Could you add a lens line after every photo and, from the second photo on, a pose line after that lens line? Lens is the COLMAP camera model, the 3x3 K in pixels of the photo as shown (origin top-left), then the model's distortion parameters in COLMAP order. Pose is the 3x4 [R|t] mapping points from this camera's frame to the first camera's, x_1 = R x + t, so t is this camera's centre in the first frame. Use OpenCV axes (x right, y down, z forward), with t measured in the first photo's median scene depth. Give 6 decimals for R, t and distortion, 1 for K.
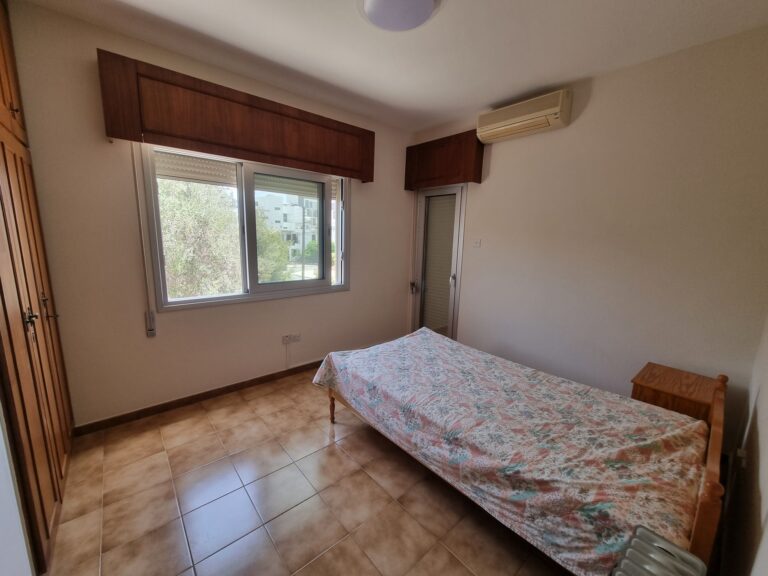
lens RADIAL K [[309.4, 0, 379.3], [0, 309.4, 290.2], [0, 0, 1]] dist [0.000223, -0.003941]
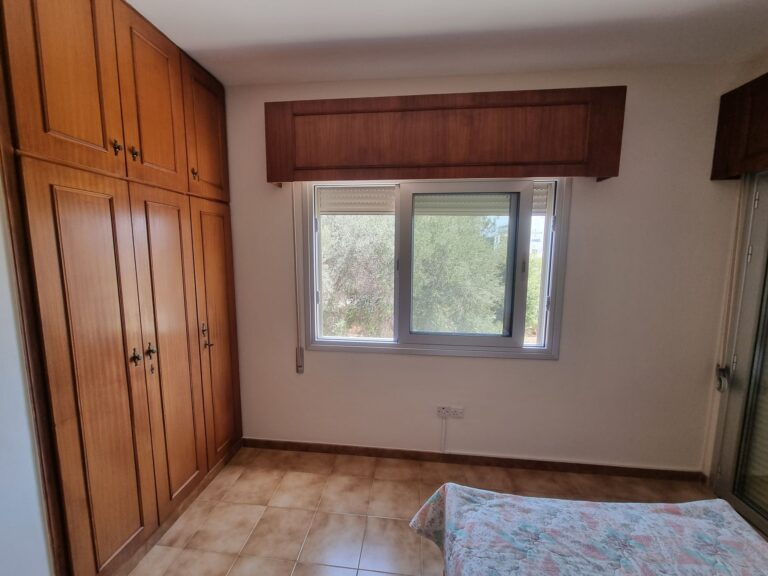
lens RADIAL K [[309.4, 0, 379.3], [0, 309.4, 290.2], [0, 0, 1]] dist [0.000223, -0.003941]
pose [[0.683328, 0.062941, -0.727393, 0.127939], [-0.116410, 0.992925, -0.023441, -0.106546], [0.720771, 0.100694, 0.685820, 0.421204]]
